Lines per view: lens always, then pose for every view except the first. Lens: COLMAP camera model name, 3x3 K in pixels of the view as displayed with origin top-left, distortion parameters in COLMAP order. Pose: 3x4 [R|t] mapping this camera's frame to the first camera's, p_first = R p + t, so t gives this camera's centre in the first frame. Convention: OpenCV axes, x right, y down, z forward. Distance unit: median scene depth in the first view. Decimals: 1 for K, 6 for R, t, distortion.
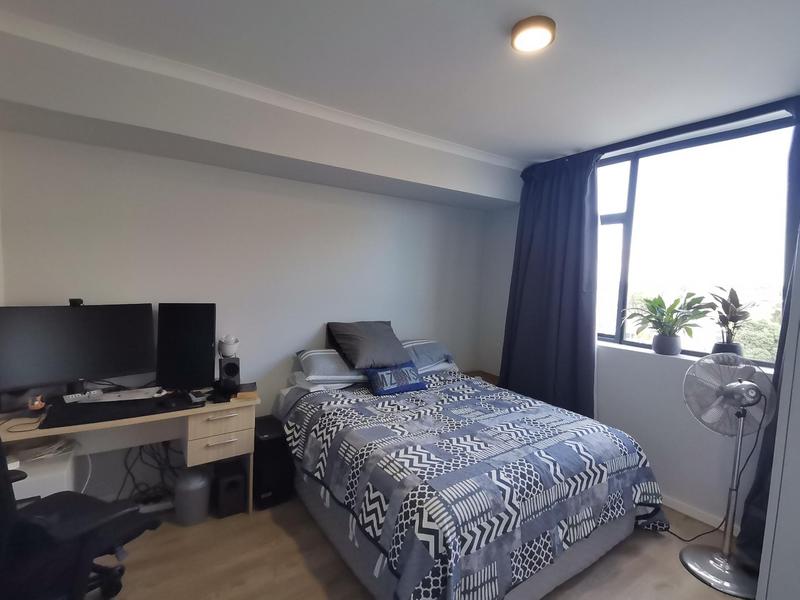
lens RADIAL K [[397.0, 0, 400.0], [0, 397.0, 300.0], [0, 0, 1]] dist [0.001746, 0.000294]
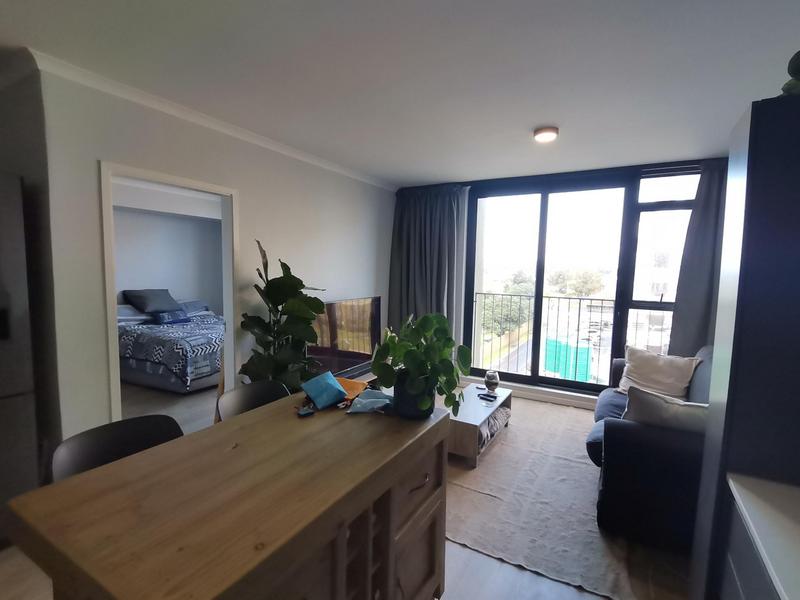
lens RADIAL K [[397.0, 0, 400.0], [0, 397.0, 300.0], [0, 0, 1]] dist [0.001746, 0.000294]
pose [[0.889530, -0.056035, 0.453428, 0.104899], [0.041191, 0.998245, 0.042556, 0.087717], [-0.455016, -0.019178, 0.890277, -1.156755]]
